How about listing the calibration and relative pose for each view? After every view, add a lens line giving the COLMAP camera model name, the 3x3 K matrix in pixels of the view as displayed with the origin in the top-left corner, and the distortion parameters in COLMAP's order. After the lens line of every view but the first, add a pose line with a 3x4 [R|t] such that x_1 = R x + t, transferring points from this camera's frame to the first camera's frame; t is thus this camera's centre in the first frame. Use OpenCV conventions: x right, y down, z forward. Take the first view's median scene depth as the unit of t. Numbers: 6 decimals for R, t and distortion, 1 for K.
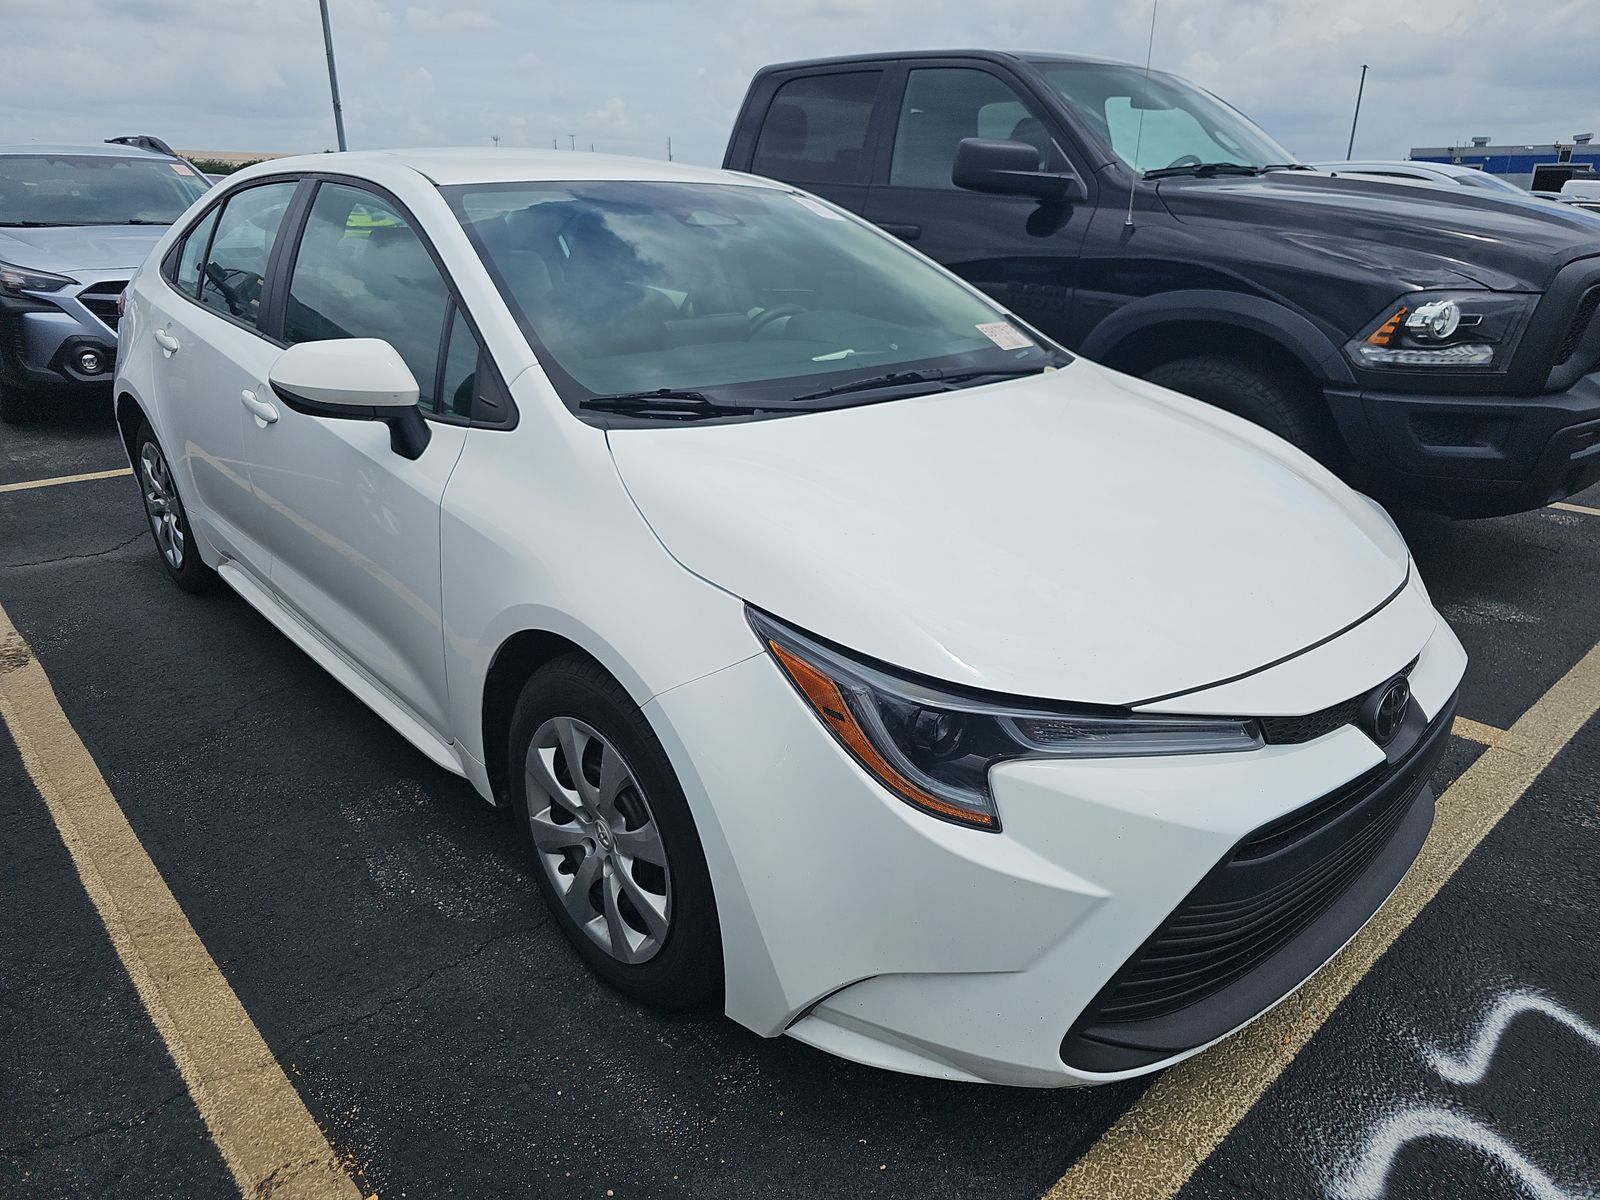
lens RADIAL K [[1069.3, 0, 806.3], [0, 1069.3, 598.3], [0, 0, 1]] dist [0.017797, -0.009653]
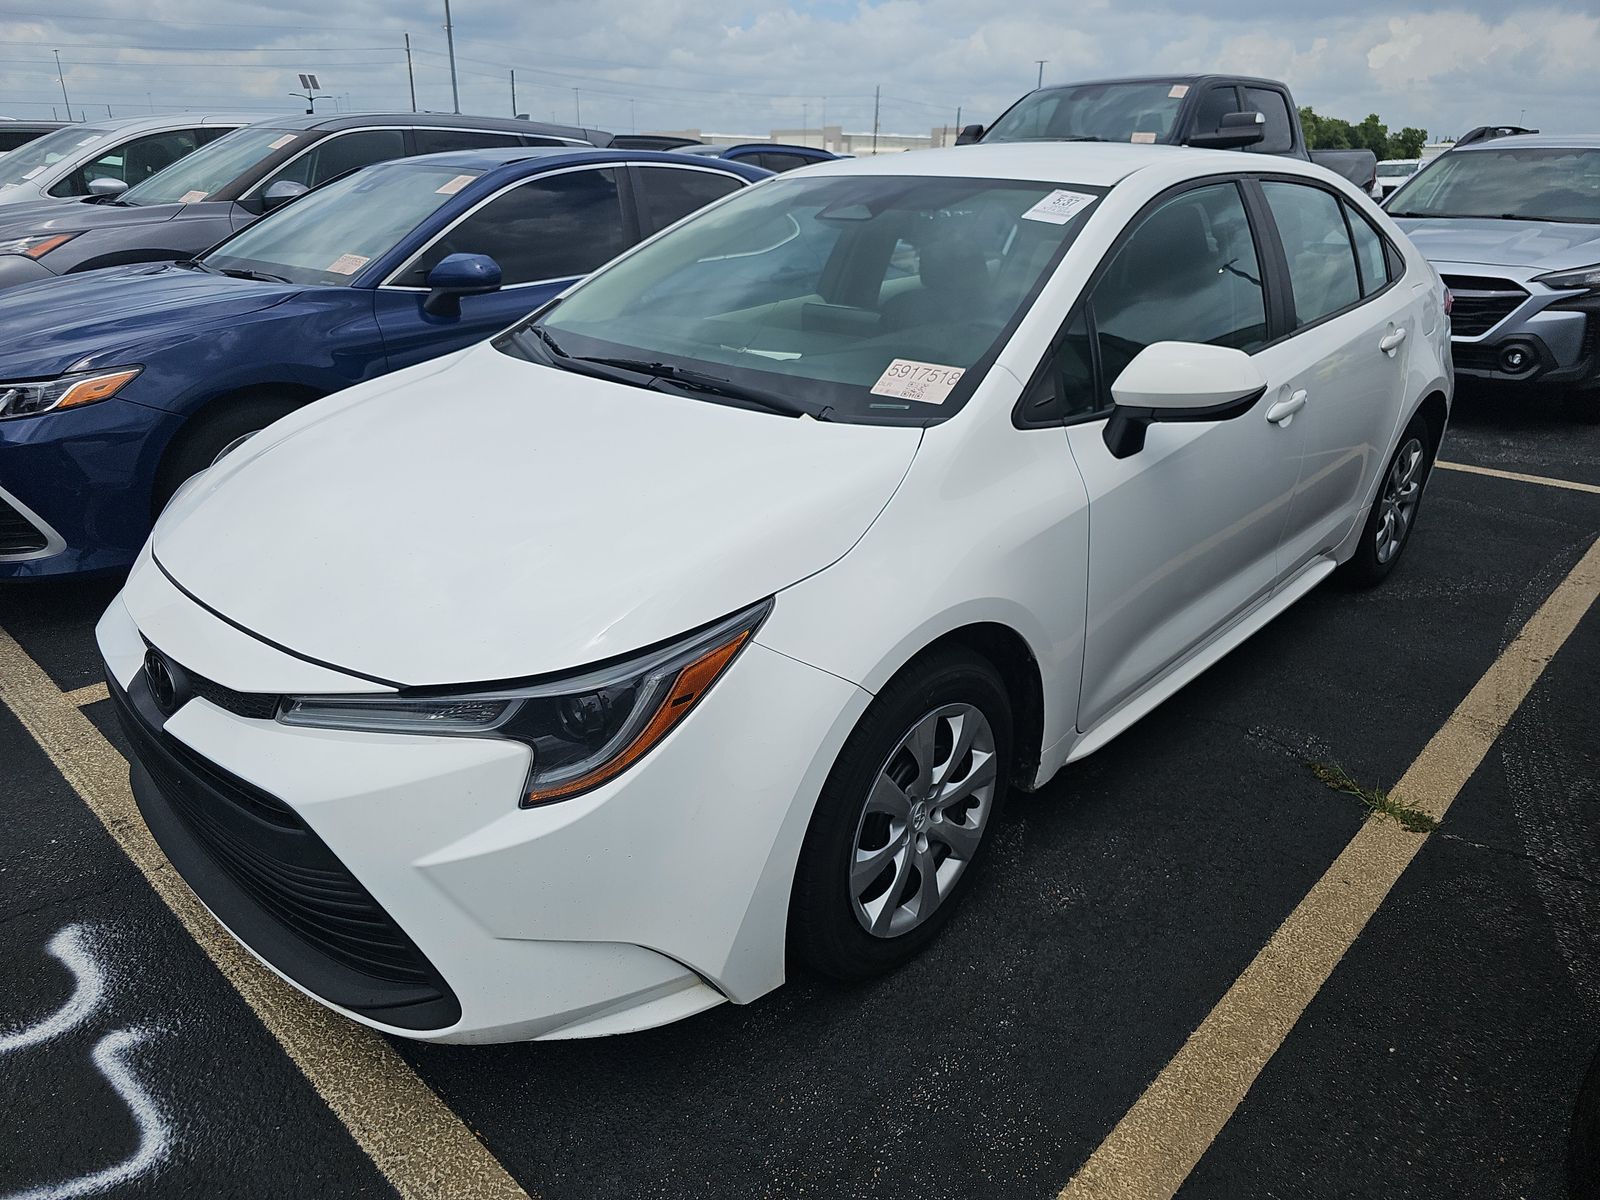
lens RADIAL K [[1069.3, 0, 795.2], [0, 1069.3, 597.9], [0, 0, 1]] dist [0.017797, -0.009653]
pose [[0.060570, 0.363277, -0.929710, 1.403668], [-0.358324, 0.877249, 0.319434, -0.482473], [0.931631, 0.313789, 0.183306, 1.249428]]
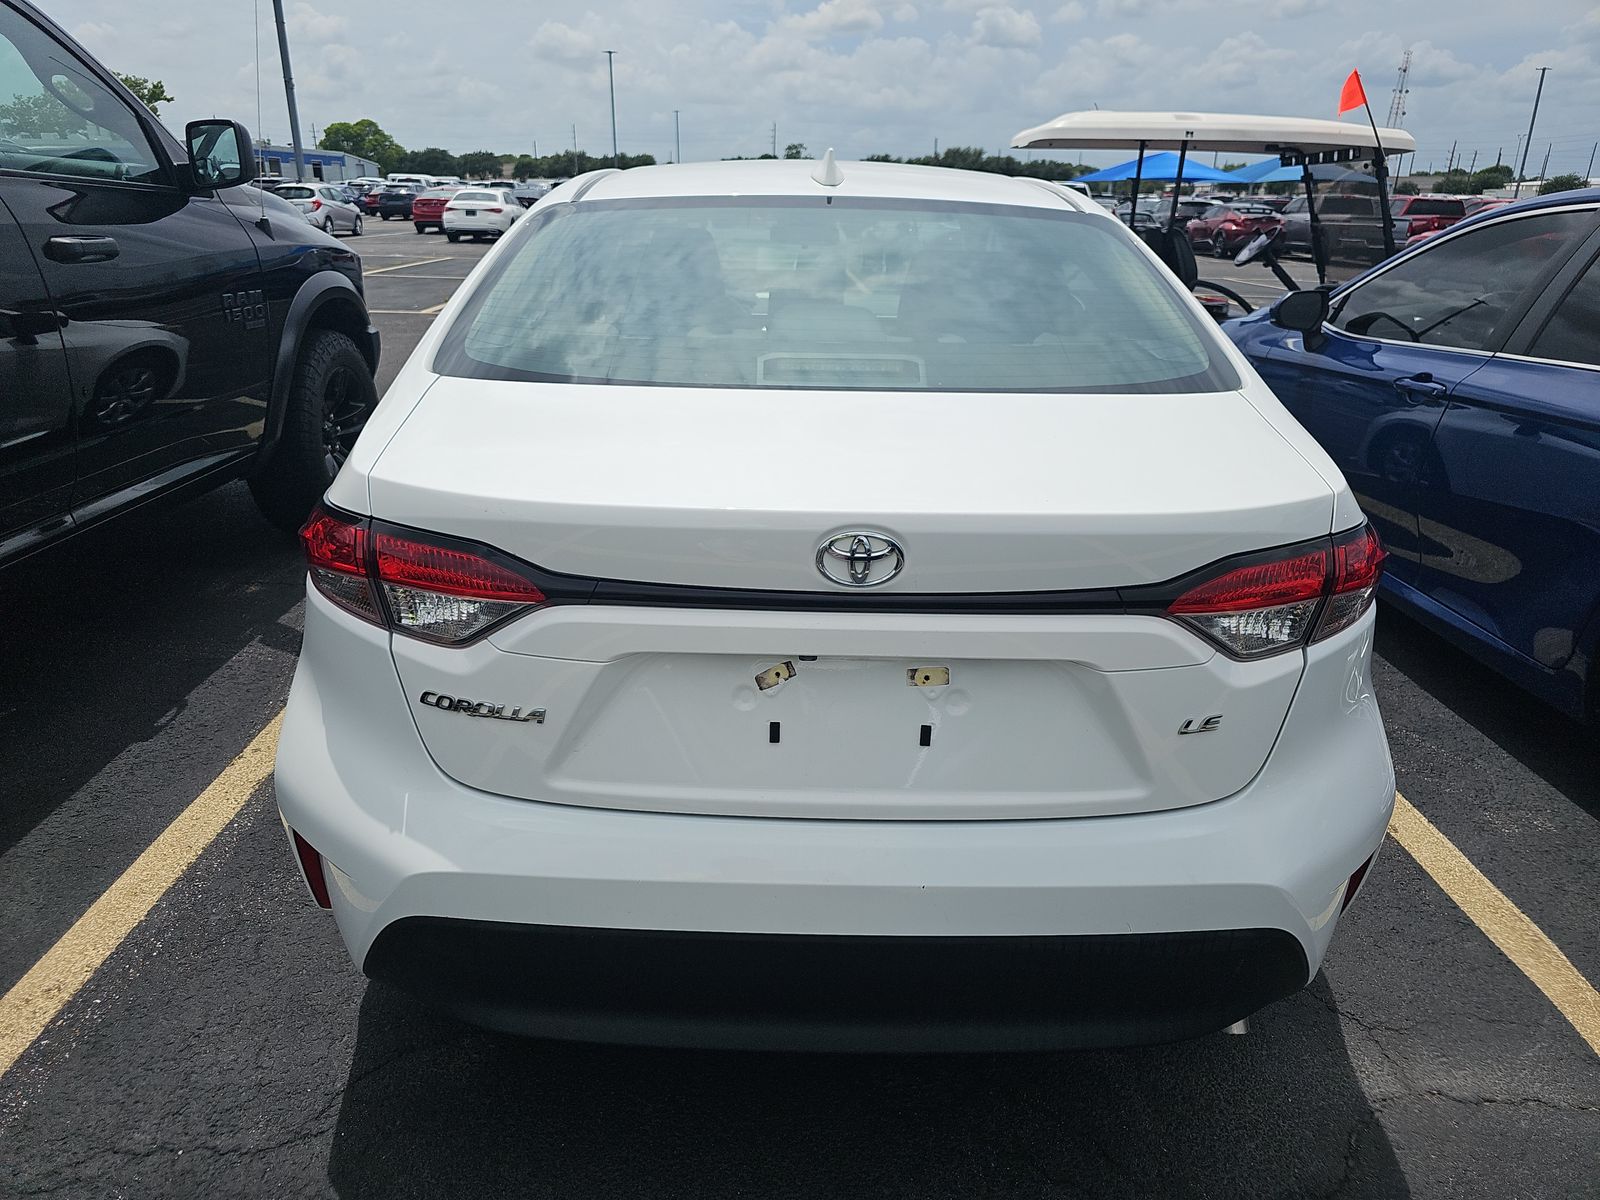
lens RADIAL K [[1069.3, 0, 811.0], [0, 1069.3, 605.9], [0, 0, 1]] dist [0.017797, -0.009653]
pose [[-0.746578, -0.269781, 0.608145, -1.619869], [0.205384, 0.775987, 0.596373, -1.163212], [-0.632802, 0.570142, -0.523927, 2.955386]]
